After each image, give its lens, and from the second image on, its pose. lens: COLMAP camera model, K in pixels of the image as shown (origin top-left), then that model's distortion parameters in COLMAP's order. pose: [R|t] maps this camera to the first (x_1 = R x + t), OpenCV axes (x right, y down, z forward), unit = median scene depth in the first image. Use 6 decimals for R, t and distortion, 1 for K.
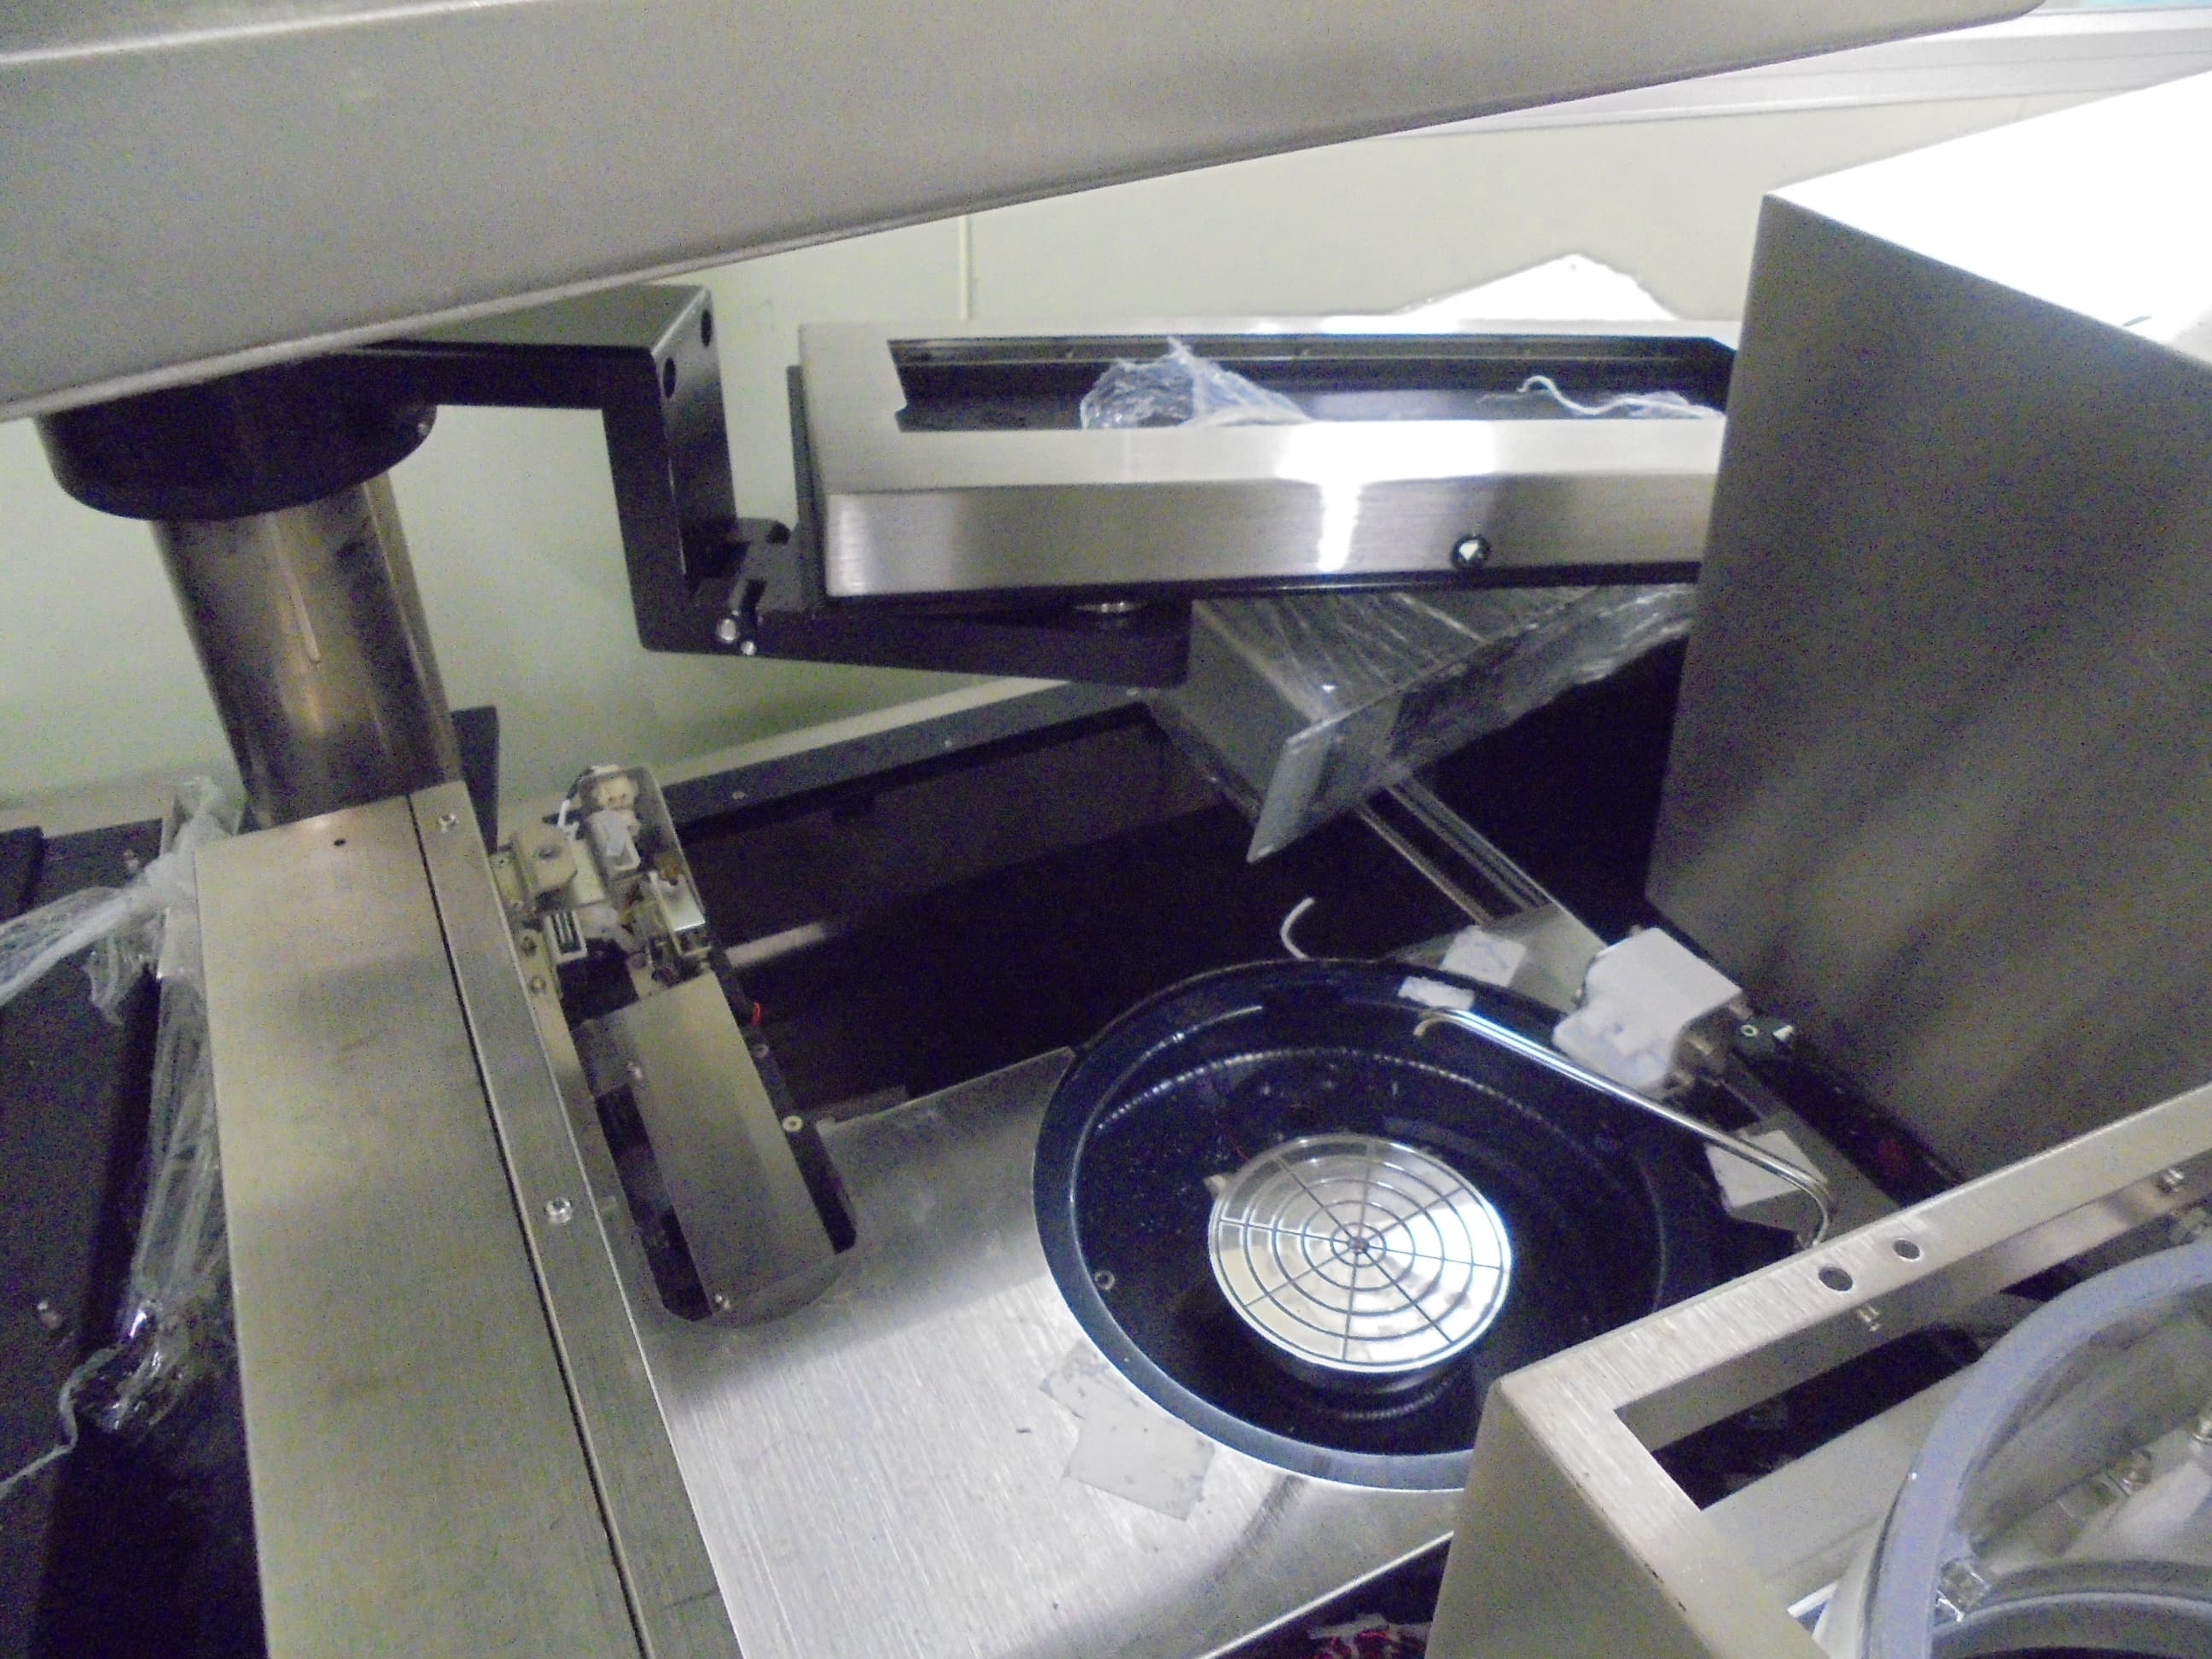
lens RADIAL K [[1697.0, 0, 1106.0], [0, 1697.0, 829.5], [0, 0, 1]] dist [-0.155388, 0.149291]
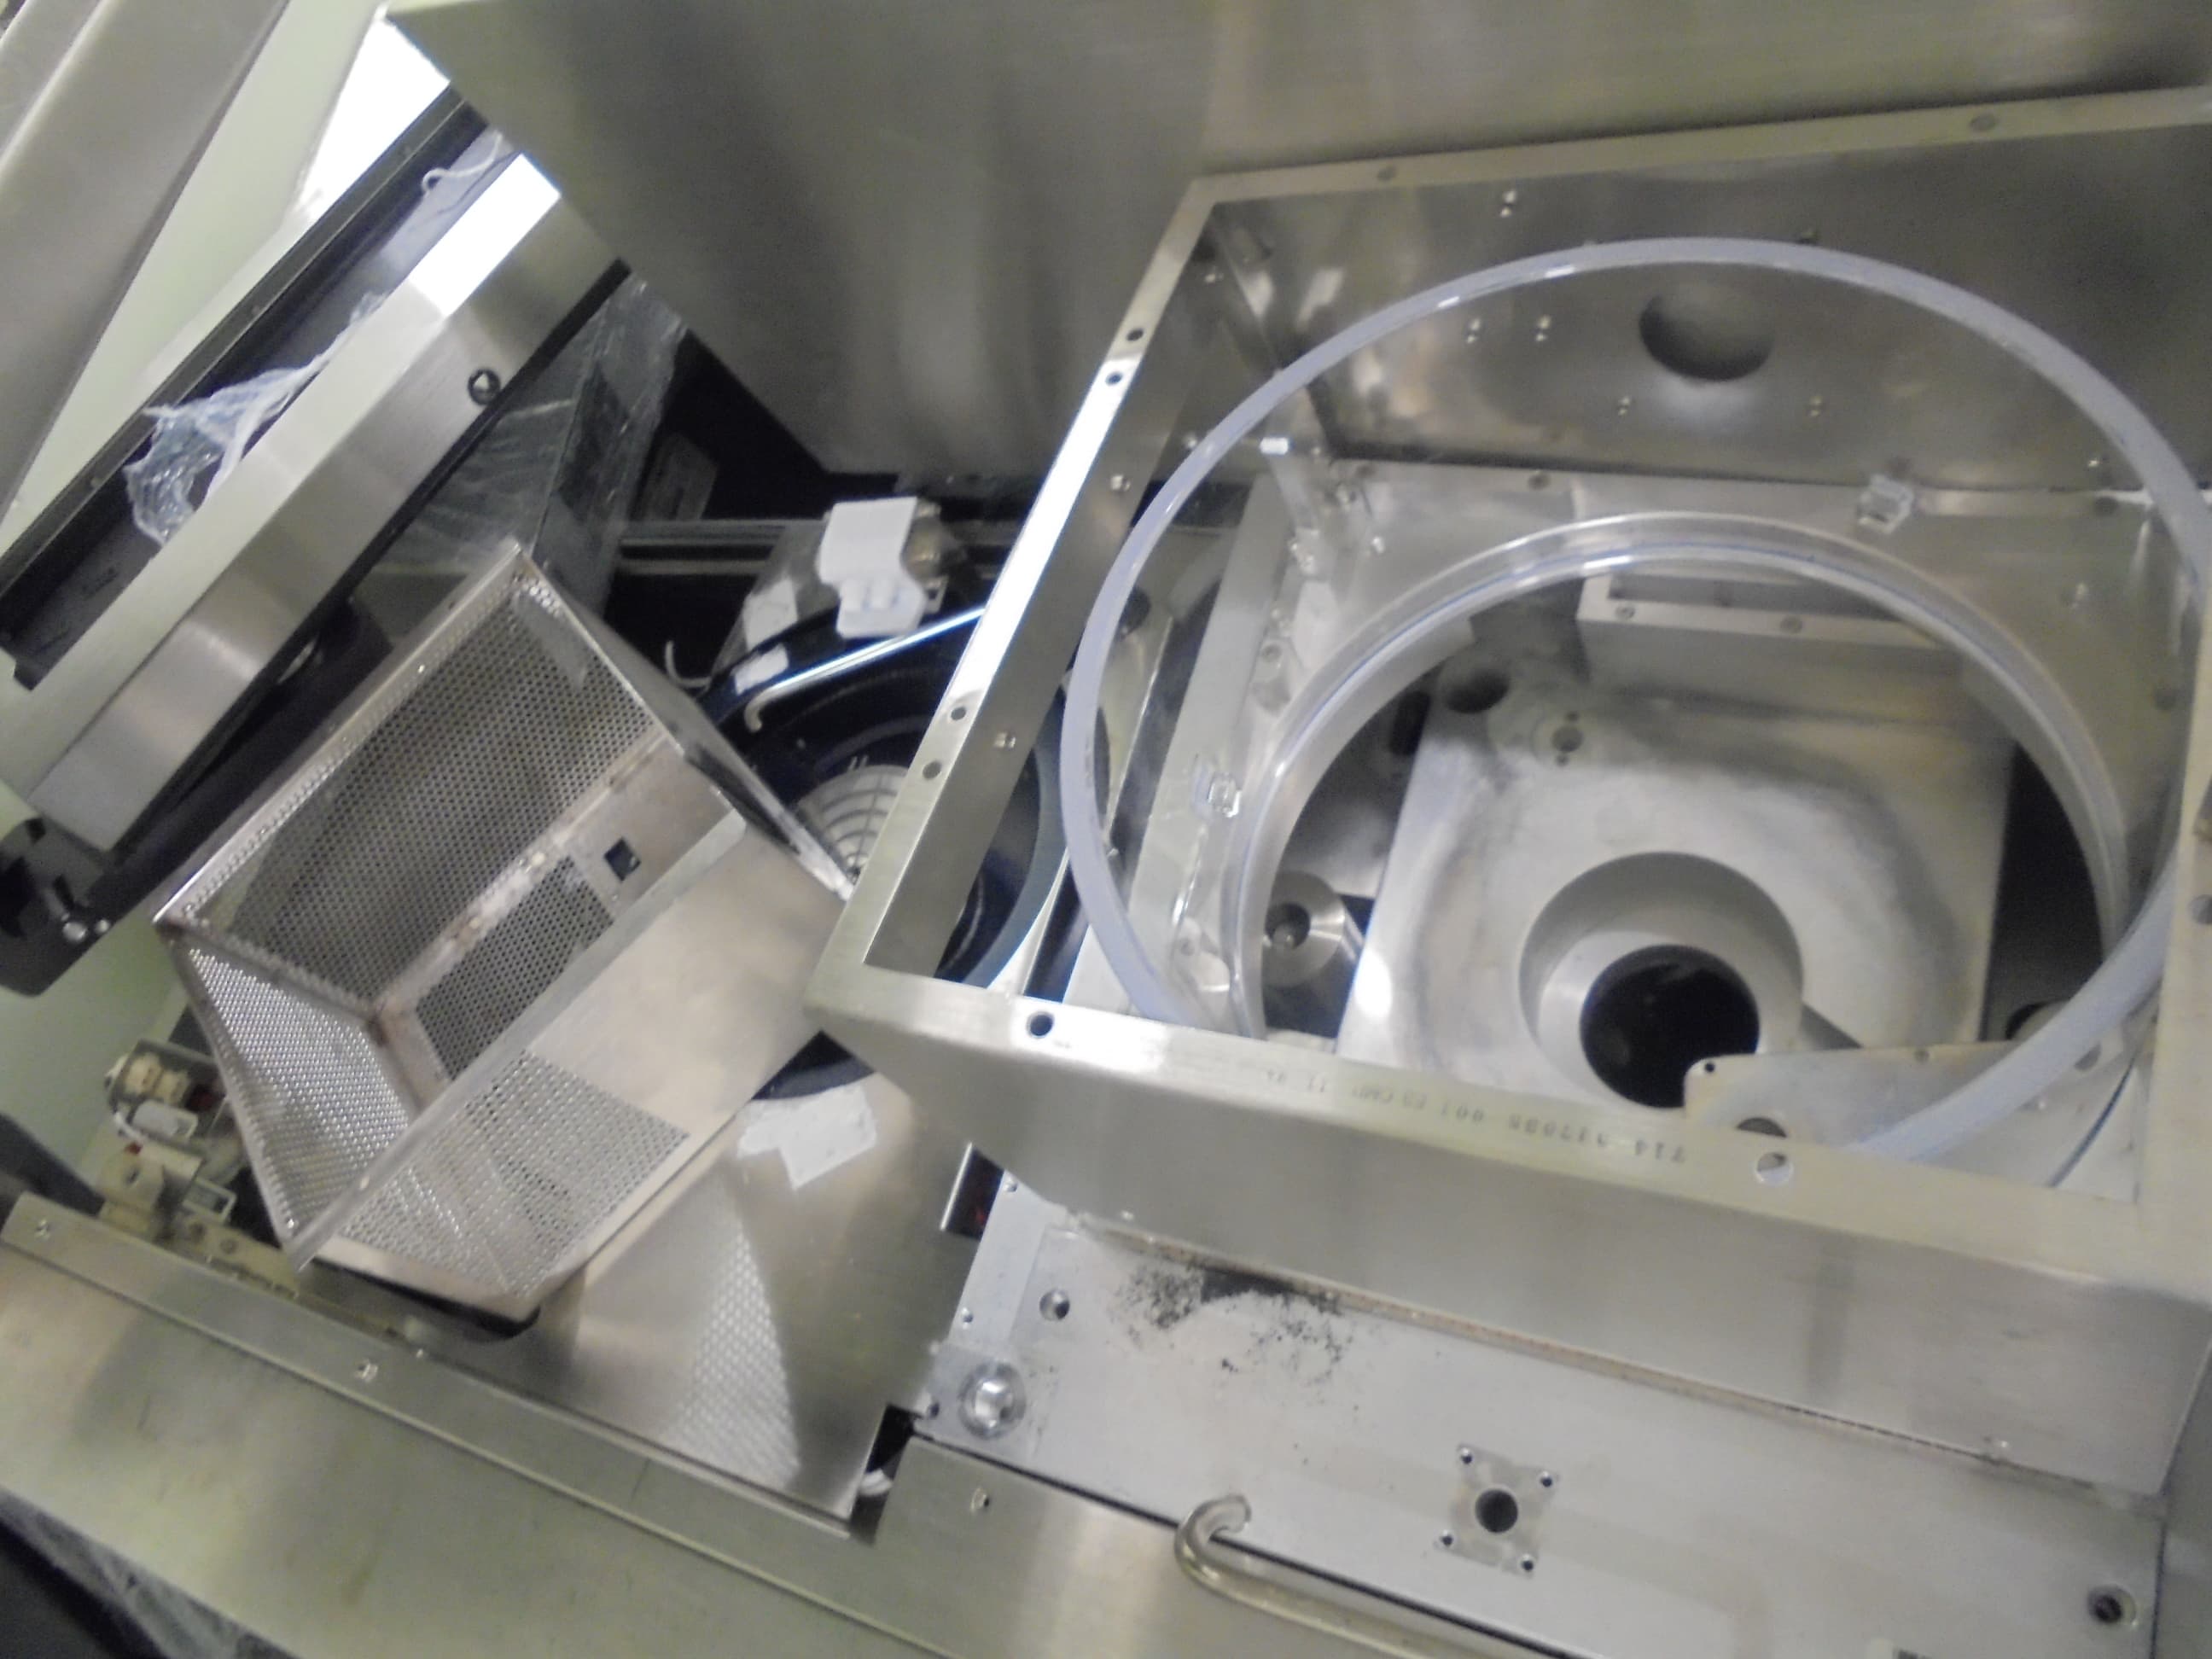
lens RADIAL K [[1697.0, 0, 1106.0], [0, 1697.0, 829.5], [0, 0, 1]] dist [-0.155388, 0.149291]
pose [[0.660322, -0.743671, 0.104540, 0.147899], [0.692118, 0.656664, 0.299609, -0.013166], [-0.291458, -0.125485, 0.948317, -0.193373]]
